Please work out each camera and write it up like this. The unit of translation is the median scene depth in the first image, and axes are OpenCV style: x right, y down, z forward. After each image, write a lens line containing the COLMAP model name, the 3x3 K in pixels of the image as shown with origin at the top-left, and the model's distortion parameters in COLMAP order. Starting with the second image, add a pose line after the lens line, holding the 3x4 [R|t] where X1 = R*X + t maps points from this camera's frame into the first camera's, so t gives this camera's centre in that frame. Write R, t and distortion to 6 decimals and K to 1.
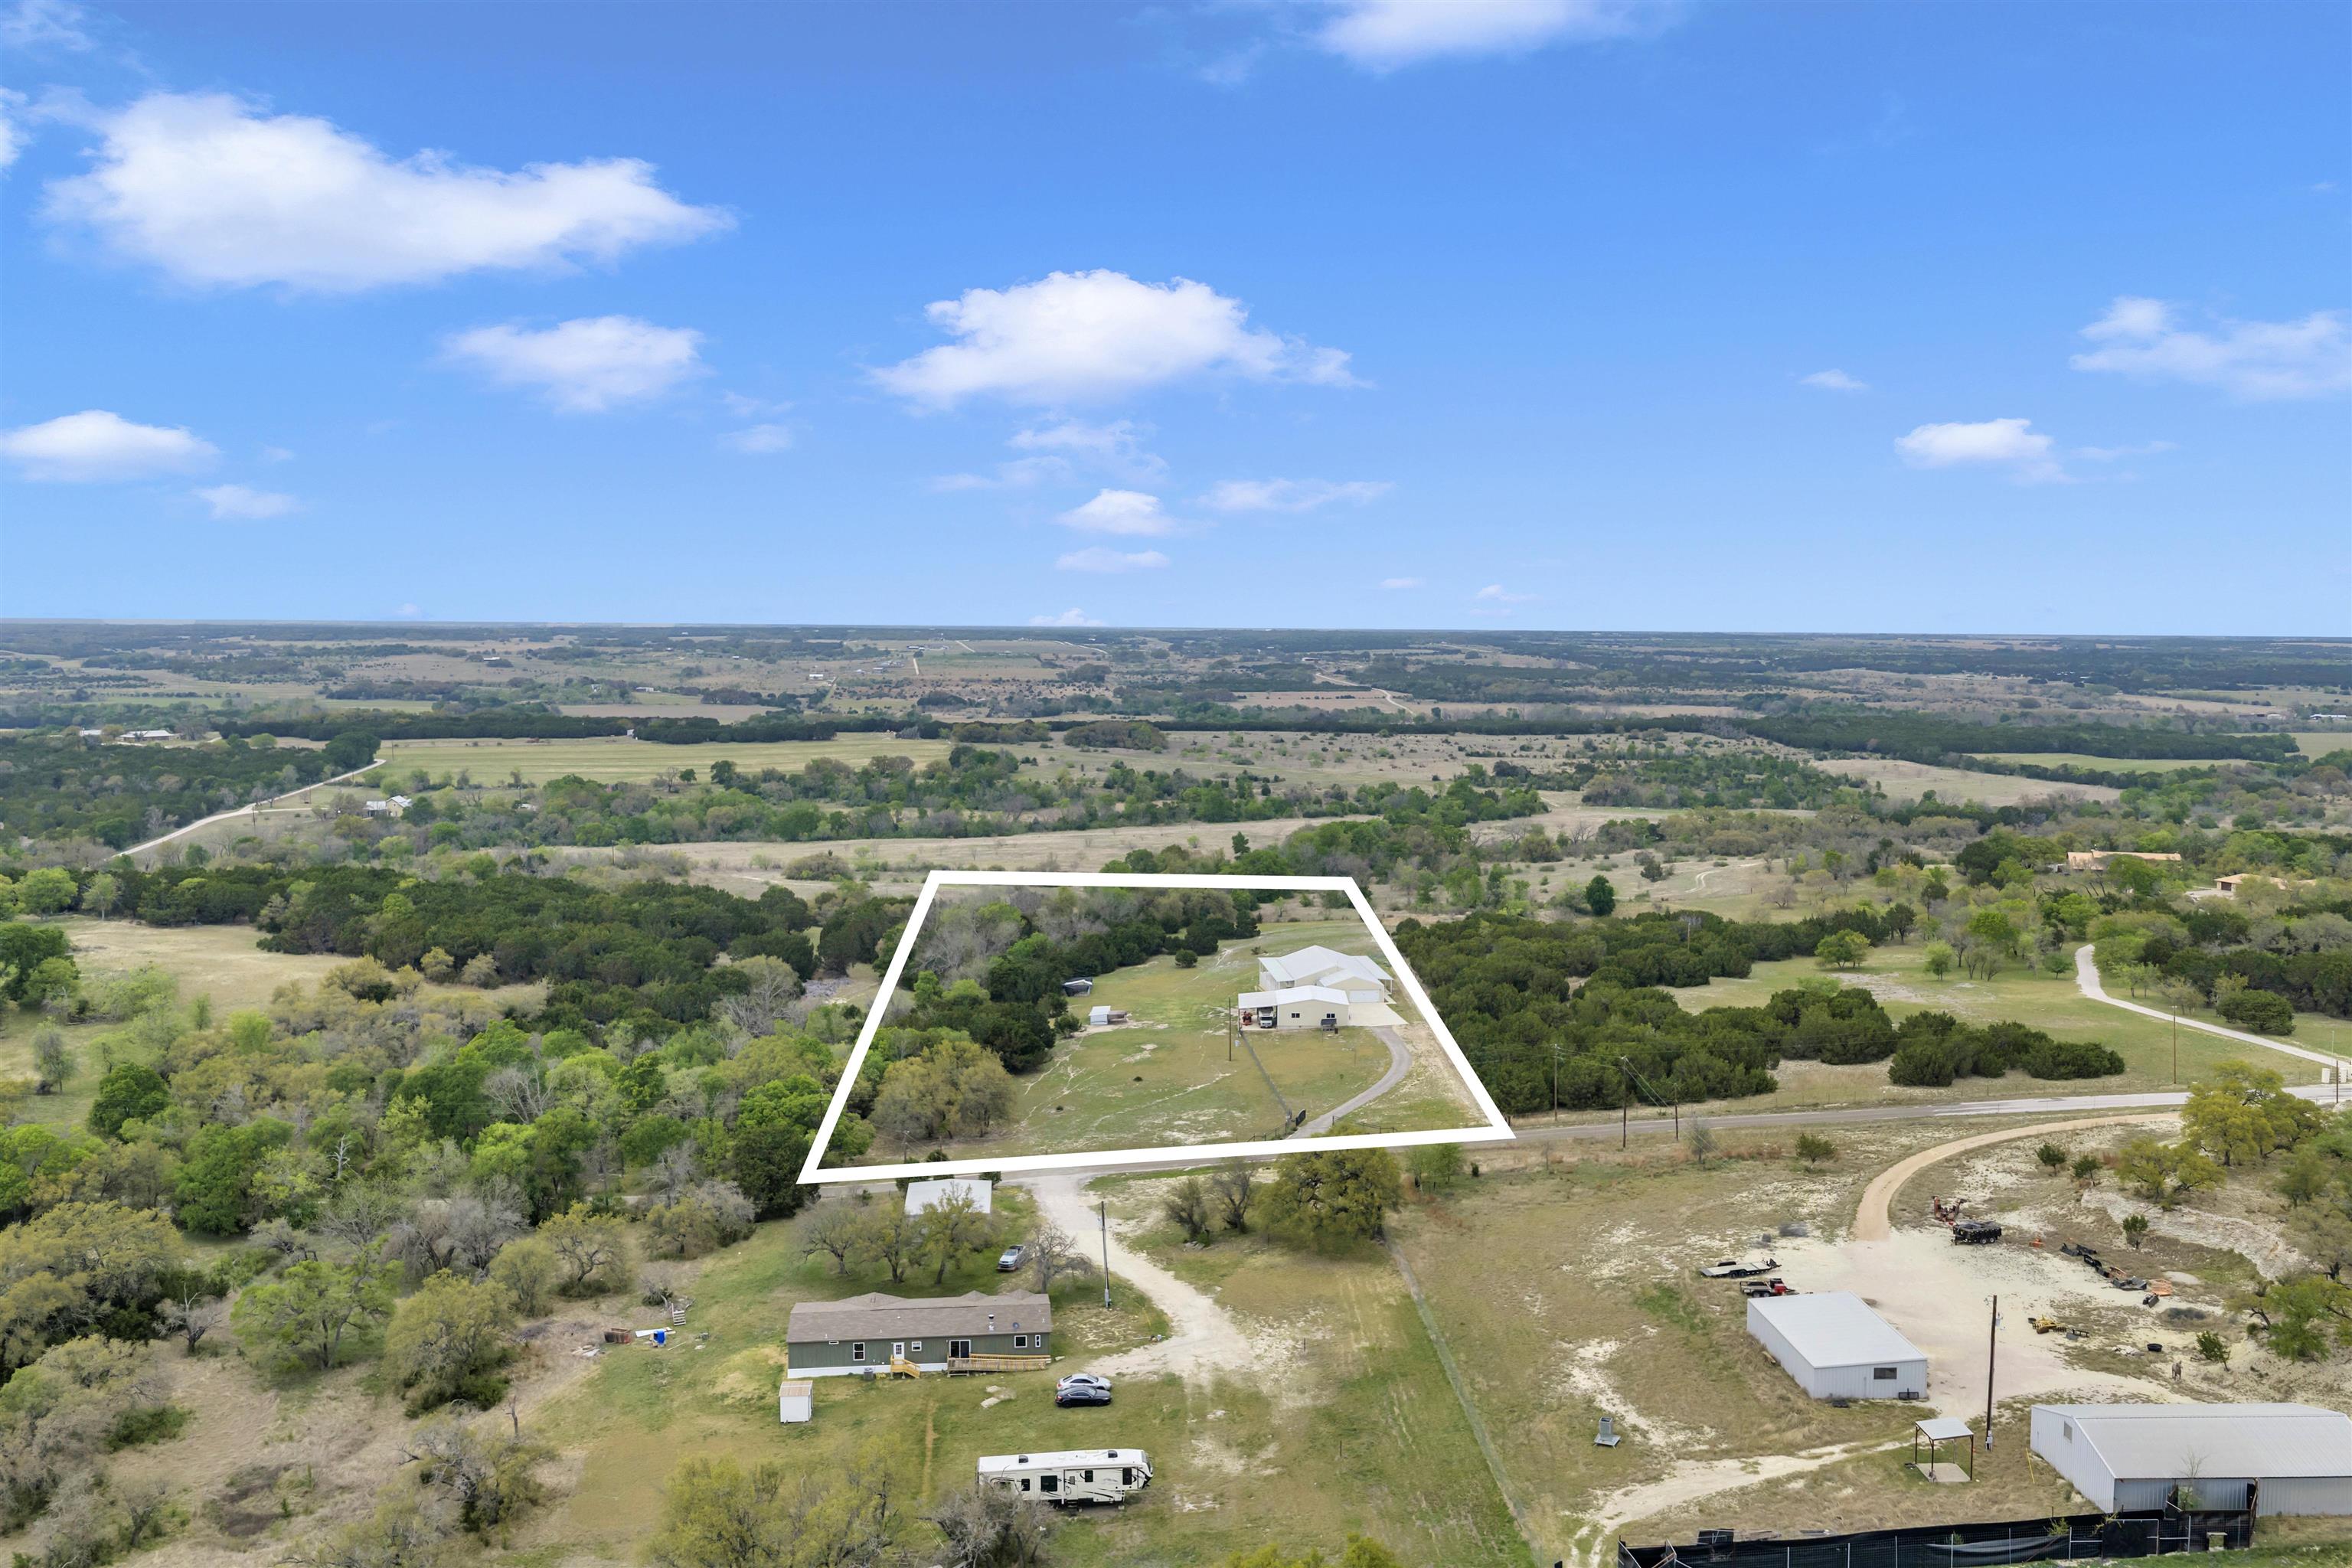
lens RADIAL K [[1984.8, 0, 1176.0], [0, 1984.8, 784.0], [0, 0, 1]] dist [0.007540, -0.006959]
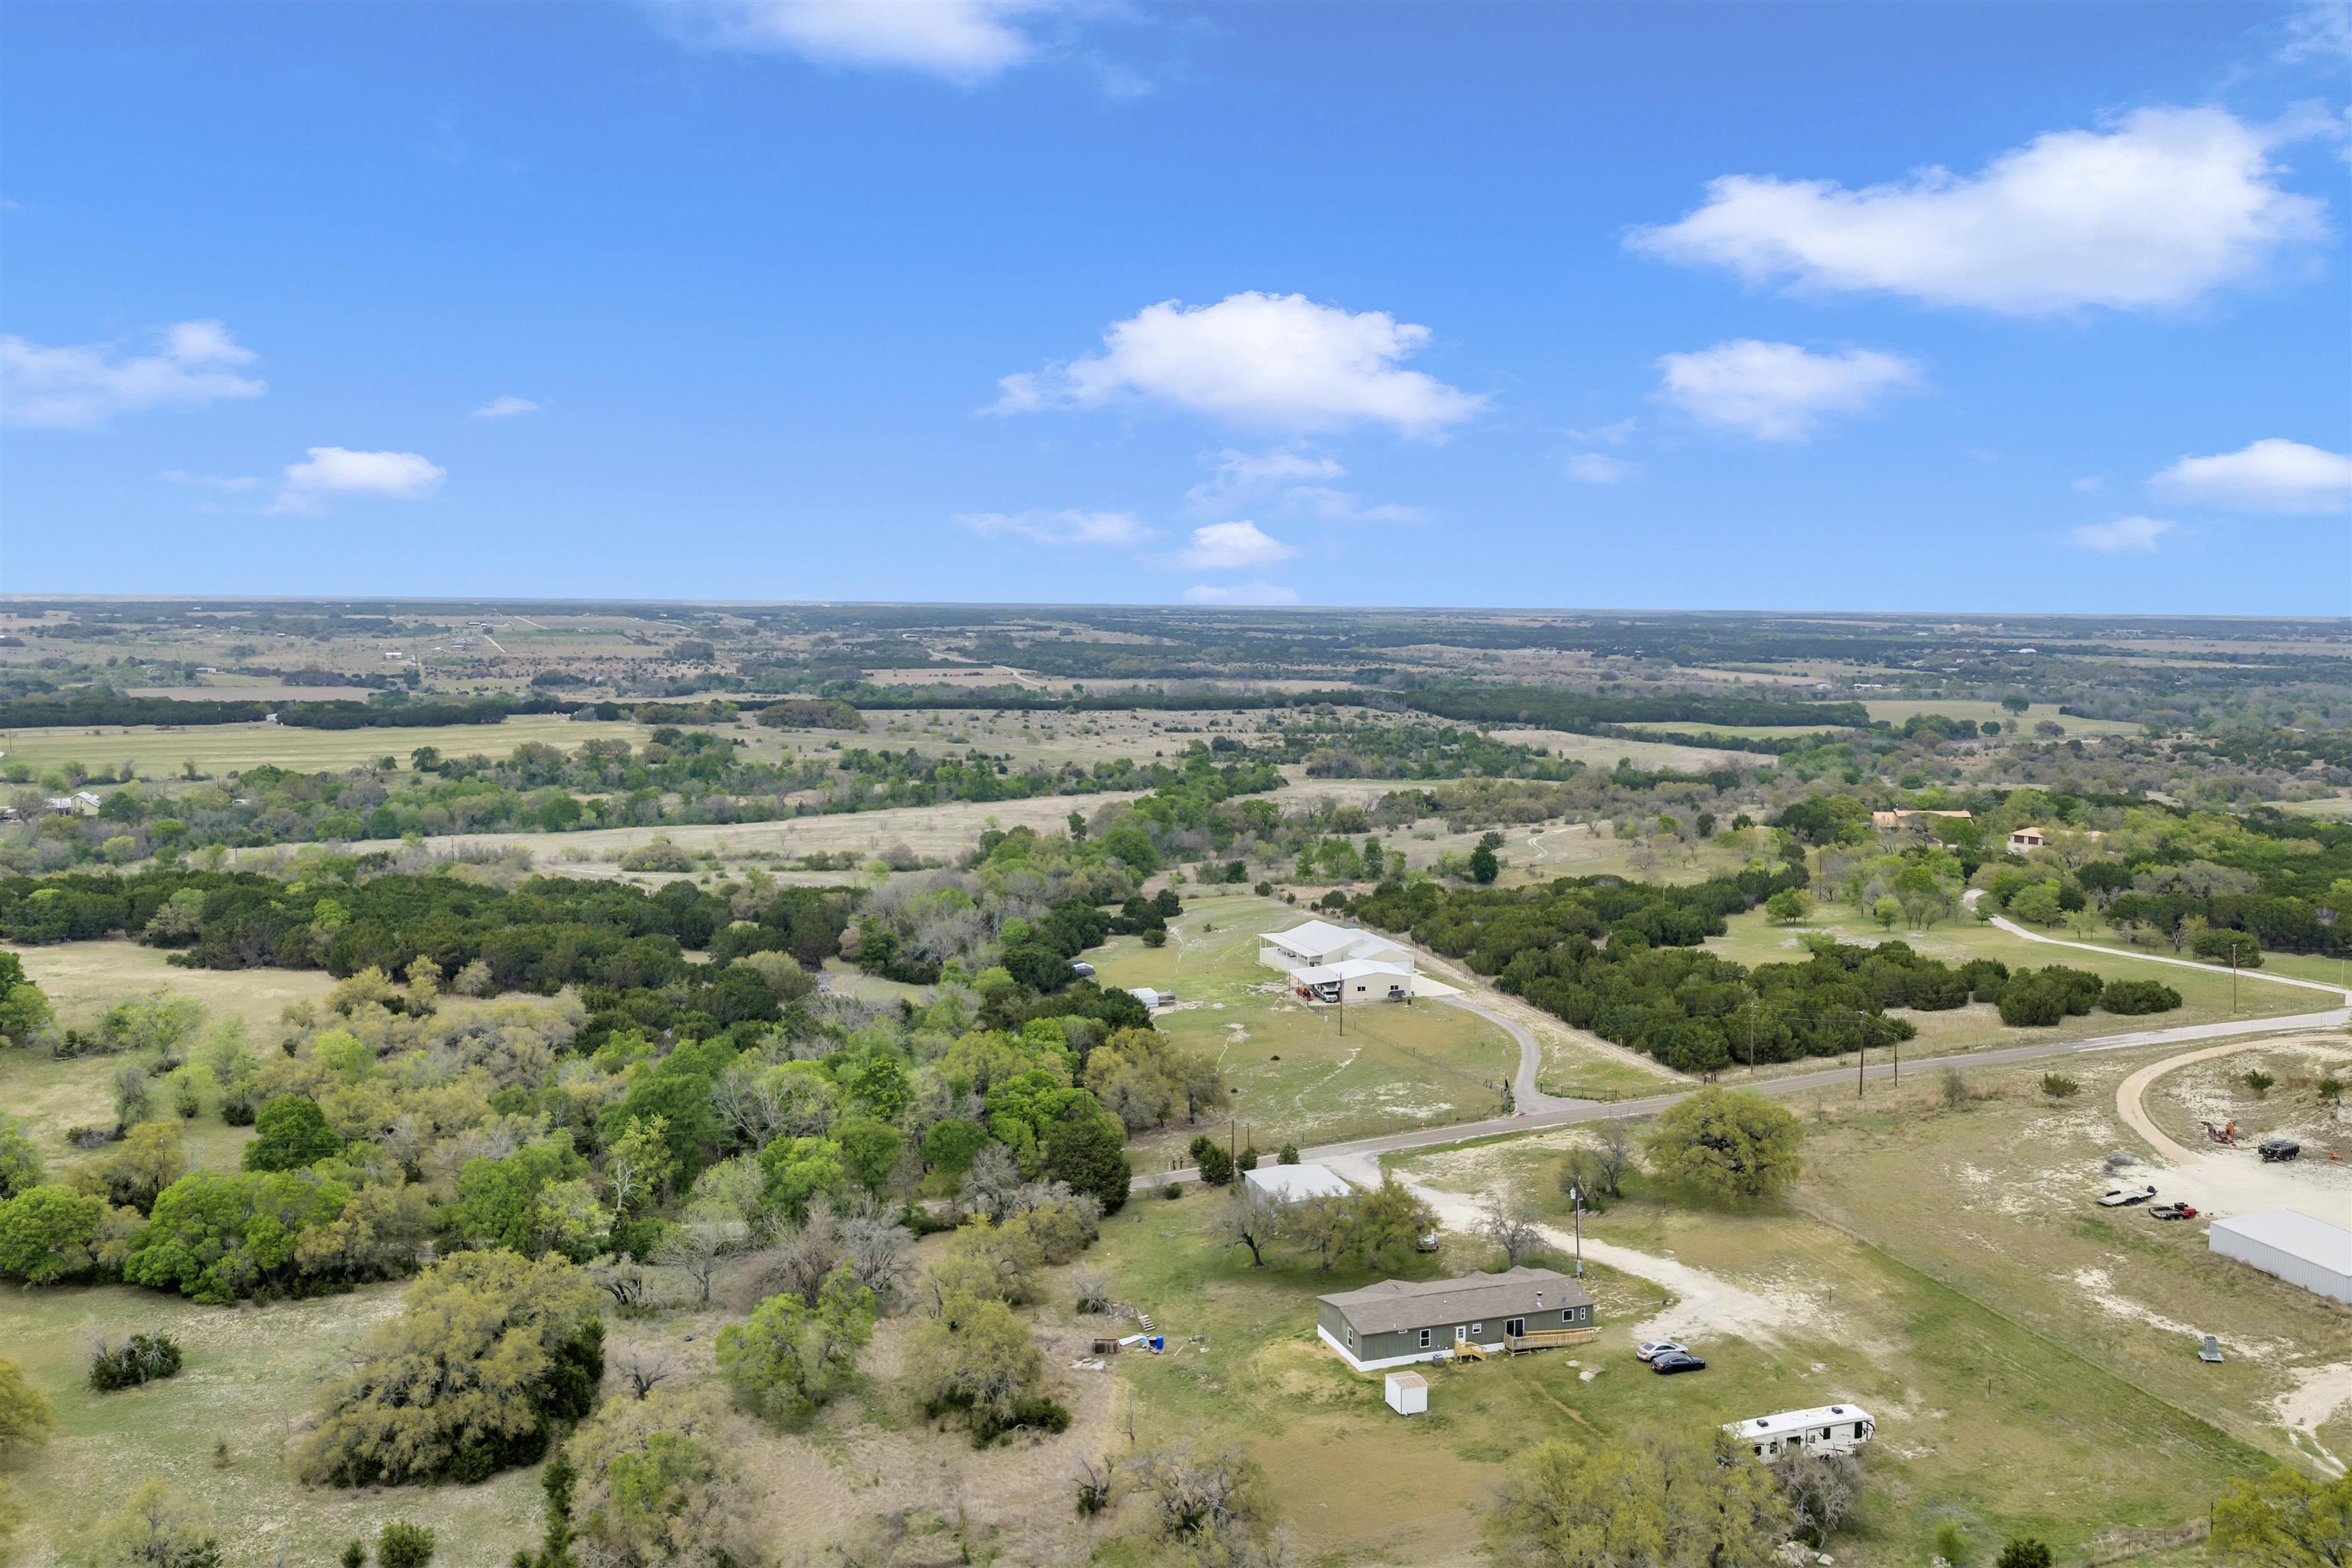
lens RADIAL K [[1984.8, 0, 1176.0], [0, 1984.8, 784.0], [0, 0, 1]] dist [0.007540, -0.006959]
pose [[0.971512, -0.019123, 0.236216, -0.130665], [0.016303, 0.999771, 0.013882, -0.001885], [-0.236428, -0.009636, 0.971601, 0.017112]]
